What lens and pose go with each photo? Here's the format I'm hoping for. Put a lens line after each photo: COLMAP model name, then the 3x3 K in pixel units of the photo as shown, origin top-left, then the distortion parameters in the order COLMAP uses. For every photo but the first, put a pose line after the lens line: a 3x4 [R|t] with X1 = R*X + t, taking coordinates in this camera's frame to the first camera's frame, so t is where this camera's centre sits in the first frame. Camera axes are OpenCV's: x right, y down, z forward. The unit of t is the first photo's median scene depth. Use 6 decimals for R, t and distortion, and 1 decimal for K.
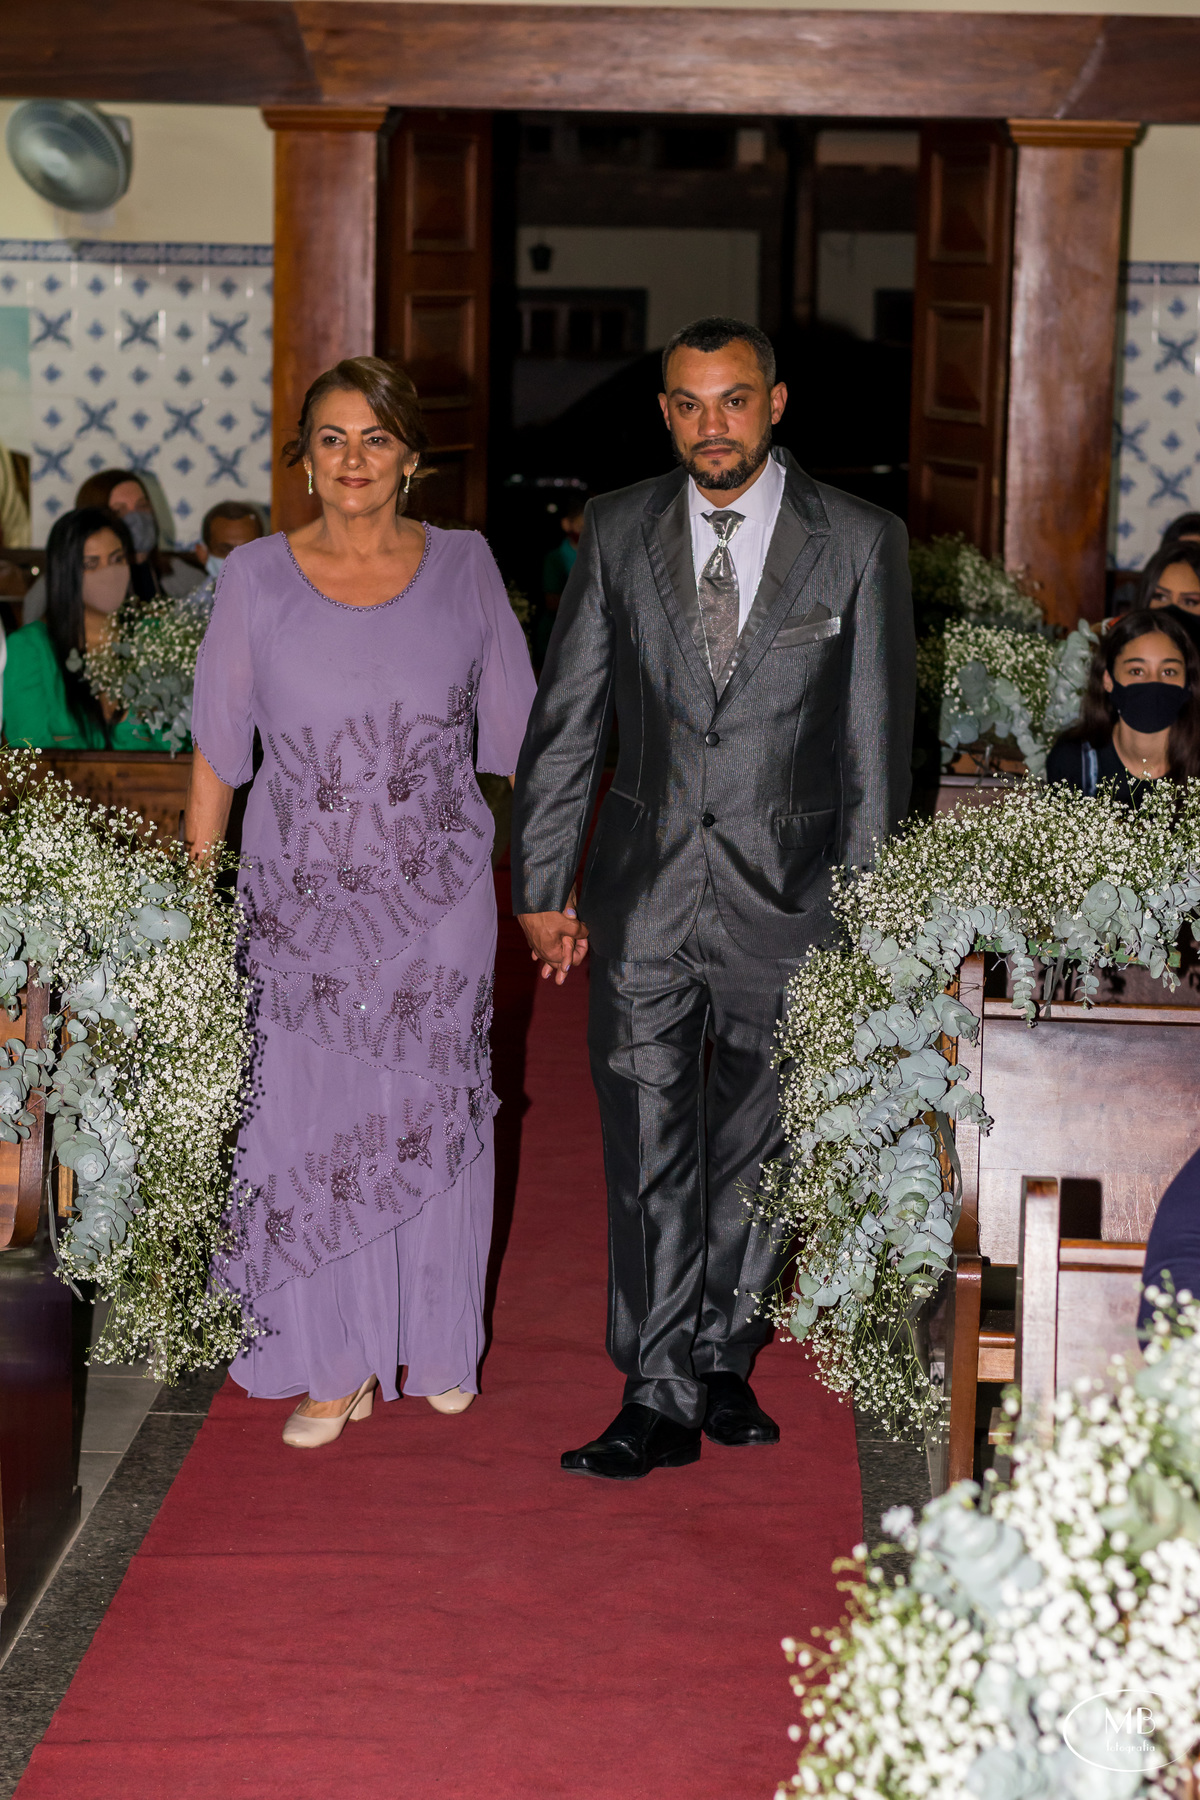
lens RADIAL K [[3879.0, 0, 600.0], [0, 3879.0, 900.0], [0, 0, 1]] dist [0.025273, -0.083757]
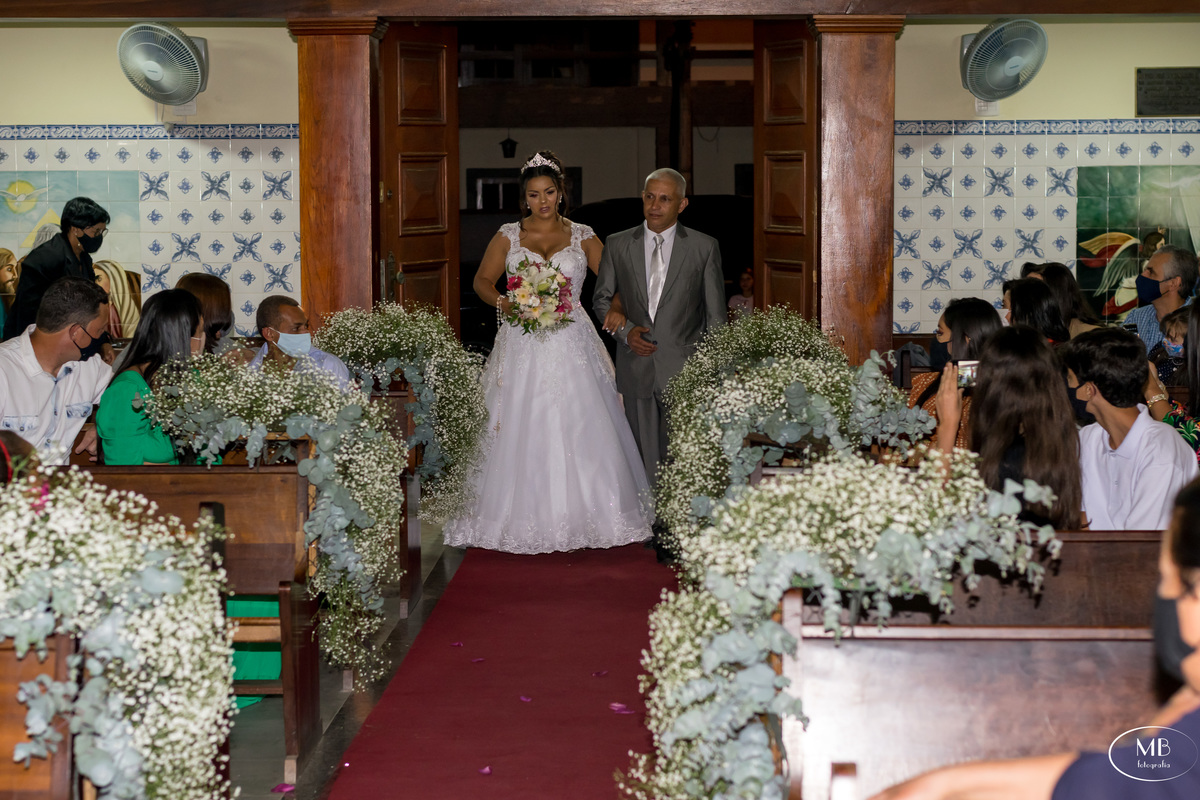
lens RADIAL K [[2577.0, 0, 600.0], [0, 2577.0, 400.0], [0, 0, 1]] dist [0.004165, 0.072695]
pose [[0.999578, -0.025658, 0.013591, 0.021565], [0.026565, 0.997090, -0.071455, 0.010707], [-0.011718, 0.071786, 0.997351, 0.139213]]
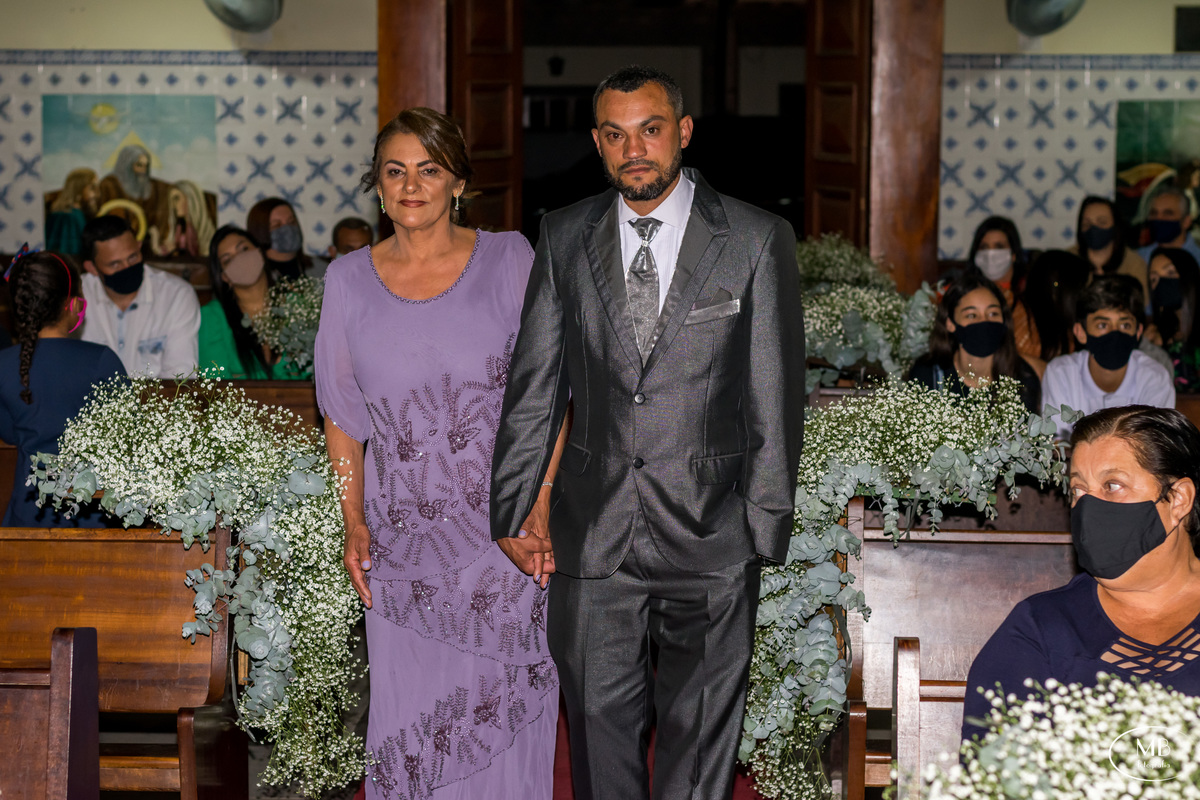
lens RADIAL K [[2589.7, 0, 600.0], [0, 2589.7, 400.0], [0, 0, 1]] dist [-0.002450, 0.287795]
pose [[0.999893, -0.014606, -0.000048, -0.000806], [0.014594, 0.999165, -0.038156, 0.012946], [0.000606, 0.038151, 0.999272, 0.014354]]
